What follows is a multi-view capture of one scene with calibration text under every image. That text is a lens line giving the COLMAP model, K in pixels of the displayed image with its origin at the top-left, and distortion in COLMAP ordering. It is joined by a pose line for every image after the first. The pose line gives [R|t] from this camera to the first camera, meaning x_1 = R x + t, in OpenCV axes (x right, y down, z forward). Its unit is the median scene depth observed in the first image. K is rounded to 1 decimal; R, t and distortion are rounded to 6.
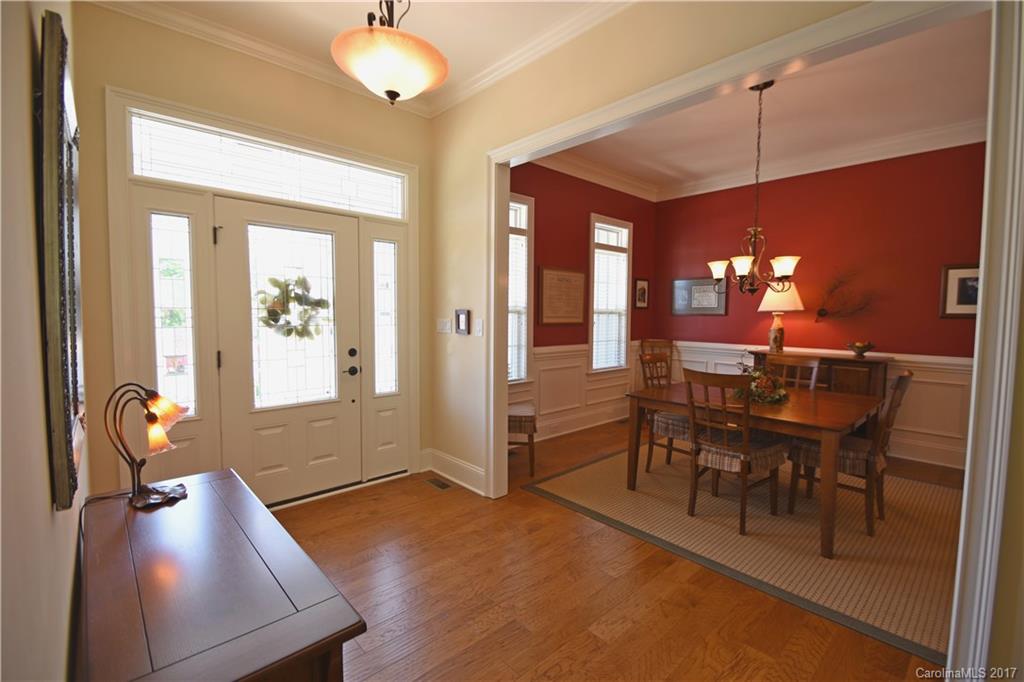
lens RADIAL K [[448.8, 0, 514.8], [0, 448.8, 339.8], [0, 0, 1]] dist [0.003706, -0.010099]
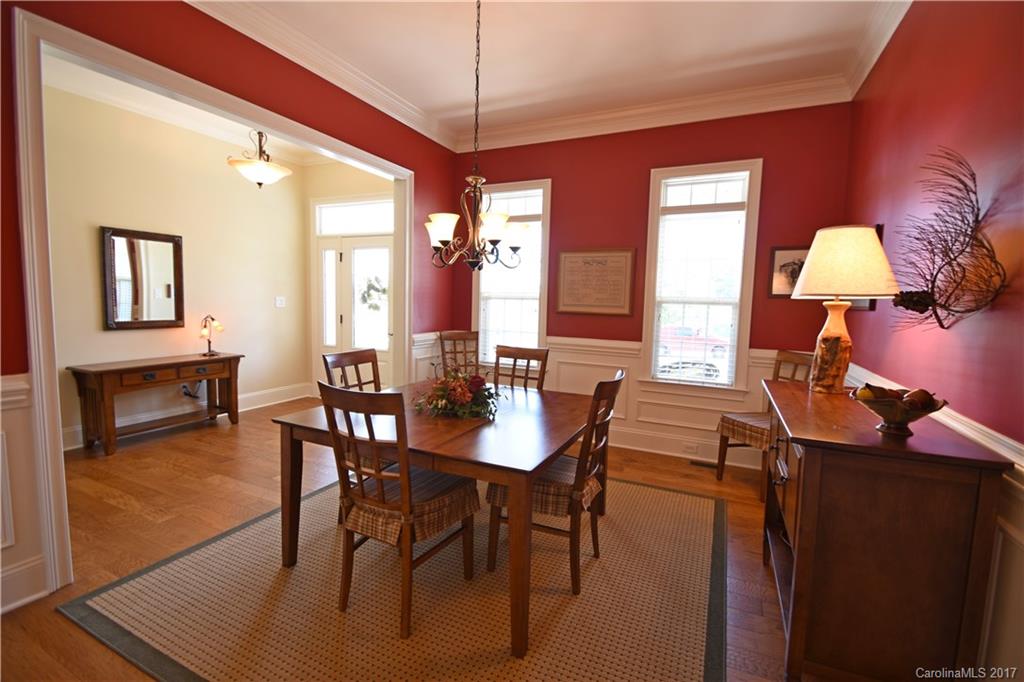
lens RADIAL K [[448.8, 0, 514.8], [0, 448.8, 339.8], [0, 0, 1]] dist [0.003706, -0.010099]
pose [[0.372537, 0.082416, -0.924350, 0.879302], [-0.080099, 0.995187, 0.056451, -0.023973], [0.924554, 0.053009, 0.377346, 0.569410]]
